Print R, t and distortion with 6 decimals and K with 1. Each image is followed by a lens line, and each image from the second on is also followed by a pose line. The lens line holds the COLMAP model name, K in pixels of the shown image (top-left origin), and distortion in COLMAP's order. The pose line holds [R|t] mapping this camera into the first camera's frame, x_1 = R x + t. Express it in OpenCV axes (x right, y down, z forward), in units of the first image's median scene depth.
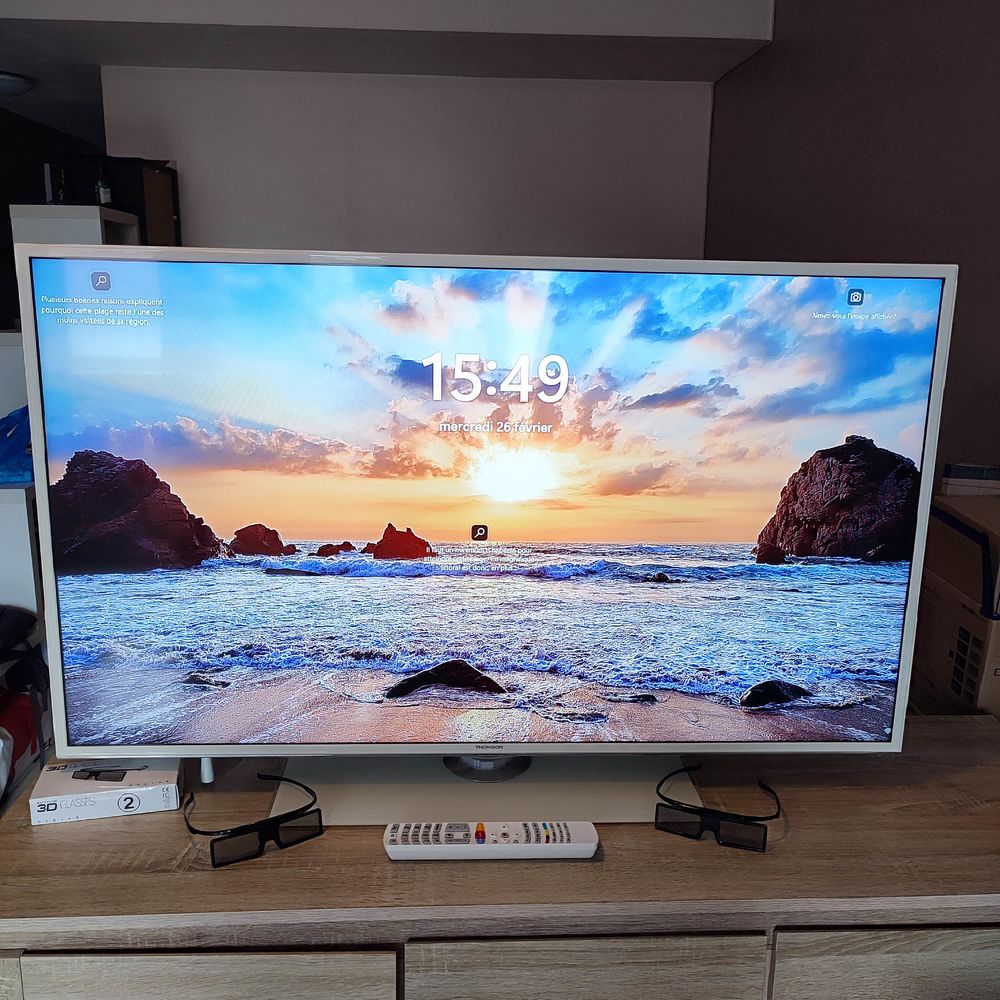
lens RADIAL K [[976.9, 0, 500.0], [0, 976.9, 500.0], [0, 0, 1]] dist [0.025350, -0.042093]
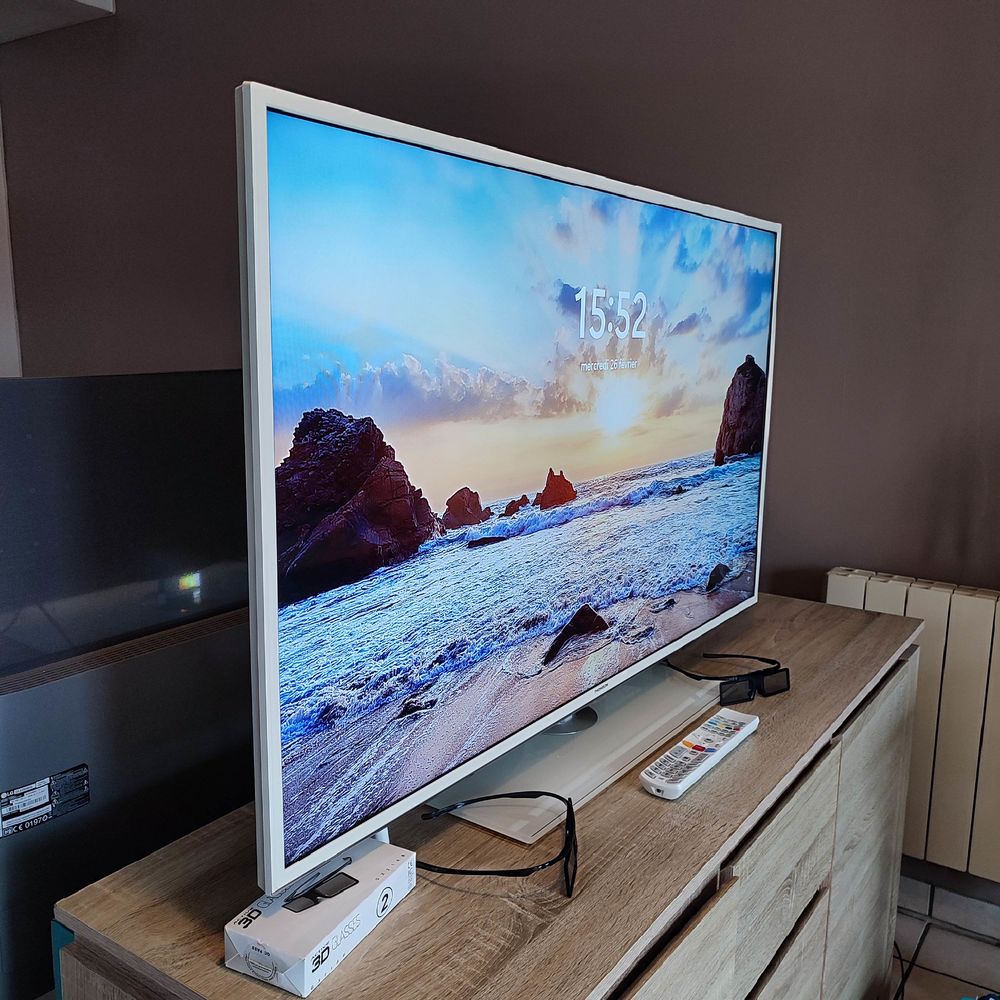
lens RADIAL K [[976.9, 0, 500.0], [0, 976.9, 500.0], [0, 0, 1]] dist [0.025350, -0.042093]
pose [[0.617225, -0.148526, 0.772641, -0.826660], [0.161679, 0.985006, 0.060192, -0.008659], [-0.769996, 0.087768, 0.631984, 0.455753]]
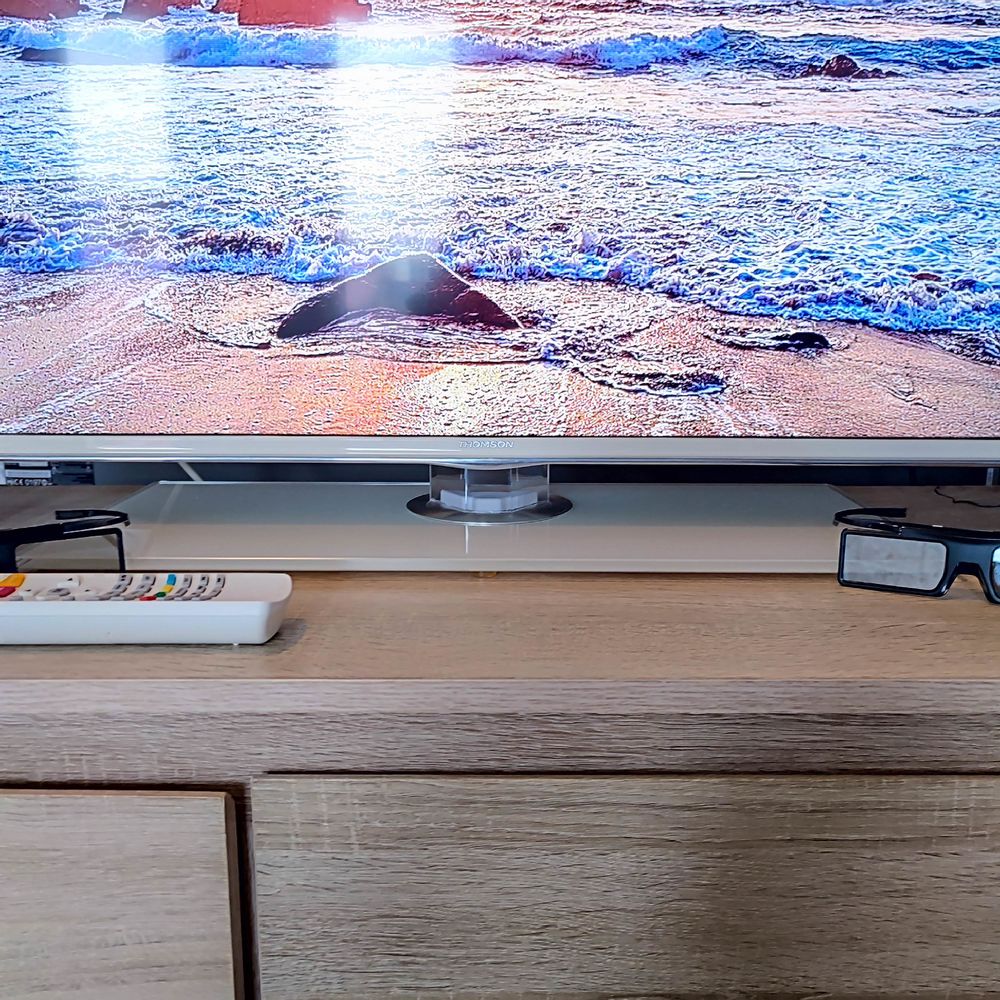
lens RADIAL K [[976.9, 0, 500.0], [0, 976.9, 500.0], [0, 0, 1]] dist [0.025350, -0.042093]
pose [[0.997979, -0.006135, -0.063242, 0.027998], [0.005093, 0.999849, -0.016621, 0.298174], [0.063335, 0.016265, 0.997860, 0.520241]]
